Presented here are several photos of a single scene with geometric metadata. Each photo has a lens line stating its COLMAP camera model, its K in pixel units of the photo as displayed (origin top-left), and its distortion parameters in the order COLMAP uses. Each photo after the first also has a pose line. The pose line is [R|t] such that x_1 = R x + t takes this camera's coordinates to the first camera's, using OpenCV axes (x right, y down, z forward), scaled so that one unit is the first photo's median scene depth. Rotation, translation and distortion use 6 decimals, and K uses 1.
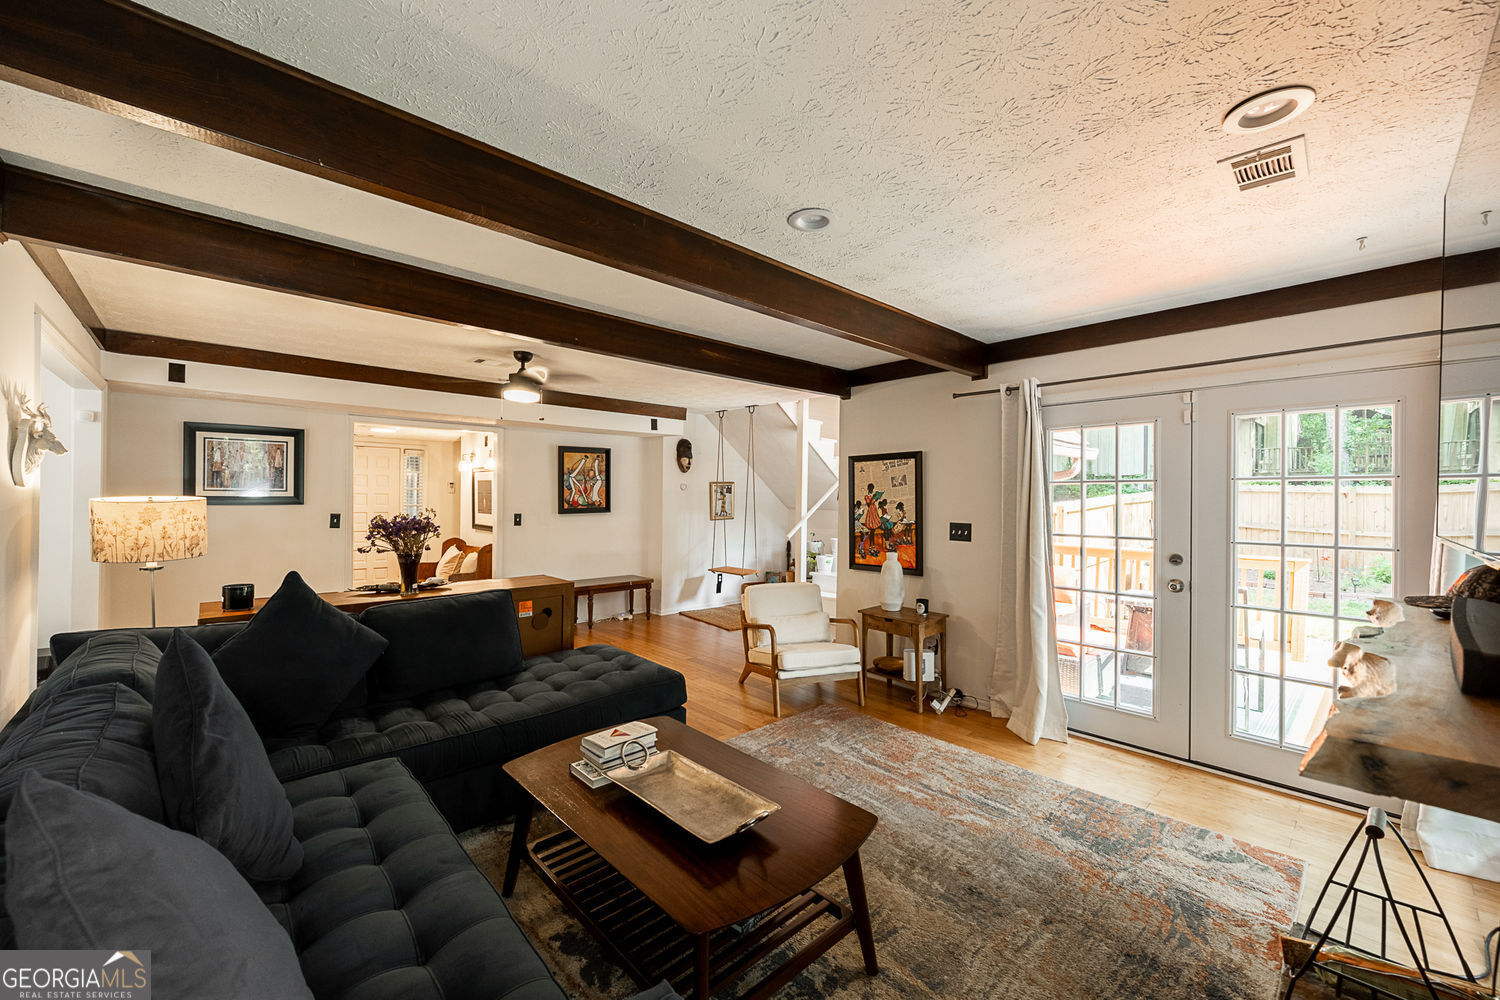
lens RADIAL K [[612.5, 0, 750.0], [0, 612.5, 500.0], [0, 0, 1]] dist [-0.001192, -0.000093]
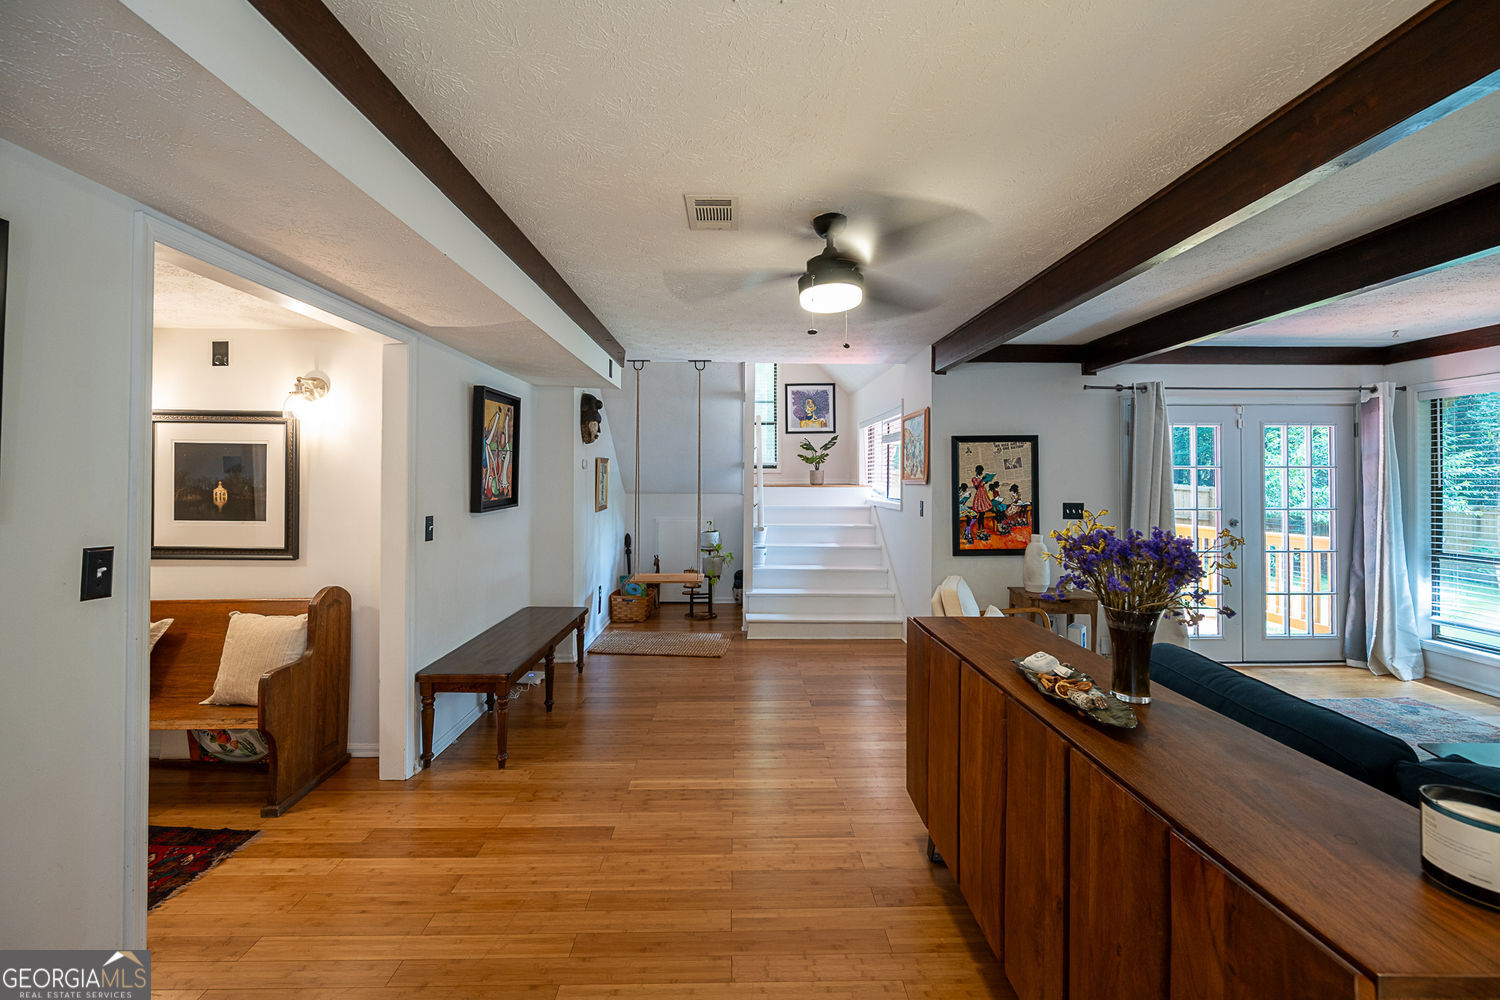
lens RADIAL K [[596.7, 0, 749.1], [0, 596.7, 476.3], [0, 0, 1]] dist [0.000760, 0.000081]
pose [[0.642548, 0.001743, 0.766243, -0.769440], [0.003870, 0.999977, -0.005520, -0.005944], [-0.766235, 0.006512, 0.642527, 0.683059]]
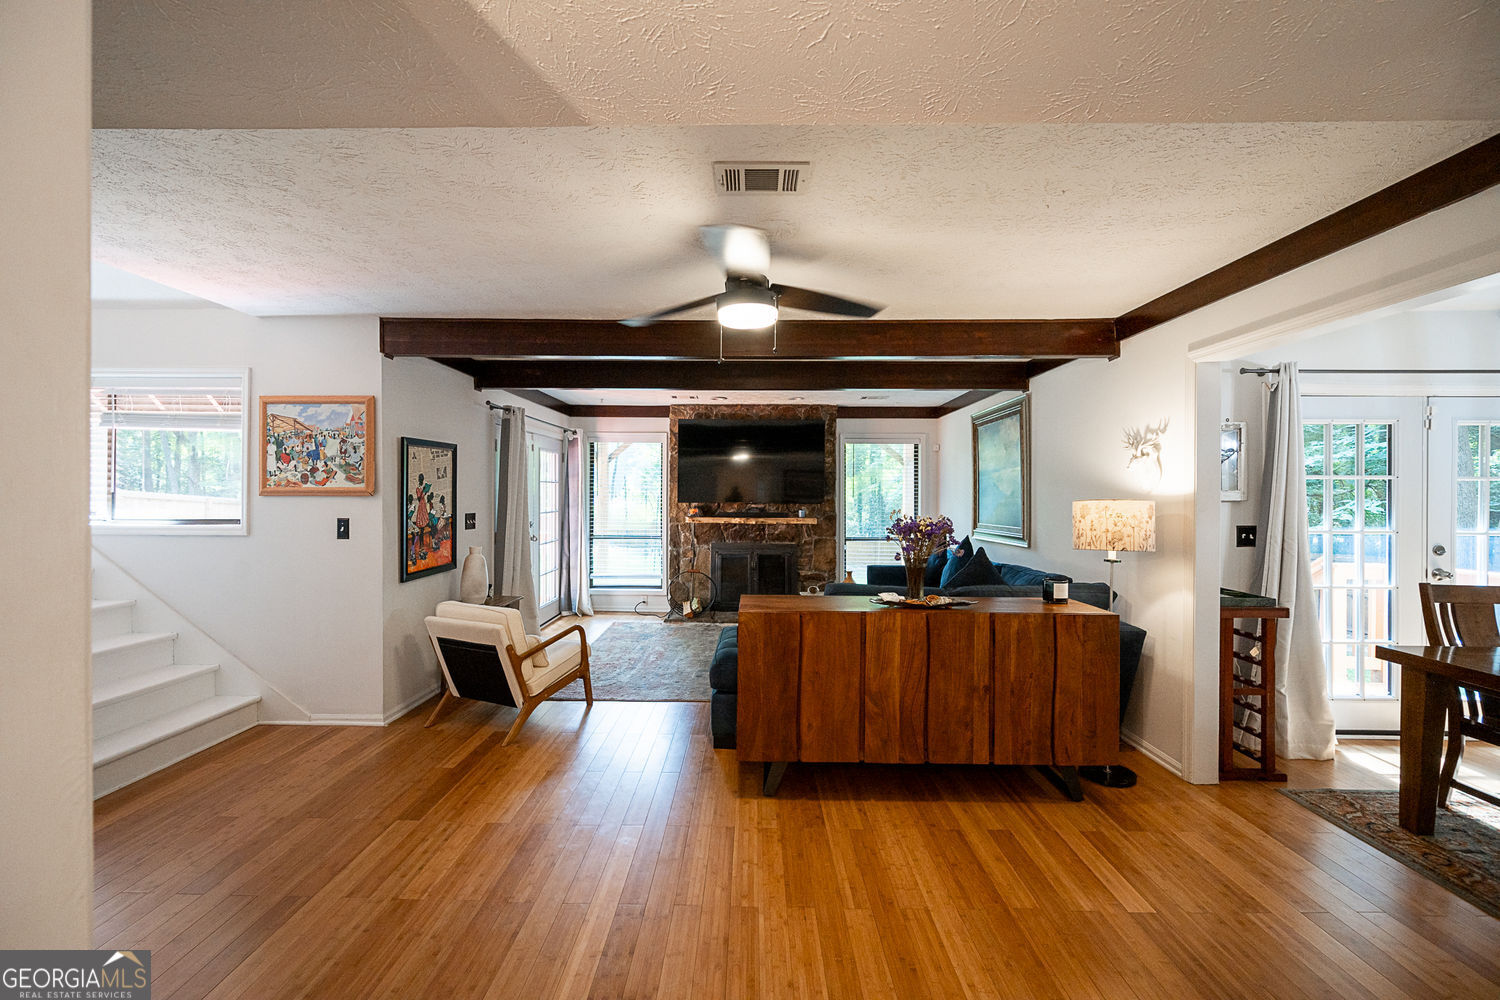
lens RADIAL K [[590.3, 0, 750.0], [0, 590.3, 500.0], [0, 0, 1]] dist [-0.000415, -0.000054]
pose [[-0.741016, -0.012991, 0.671362, -0.688827], [-0.002108, 0.999853, 0.017021, -0.005732], [-0.671484, 0.011198, -0.740934, 1.314904]]
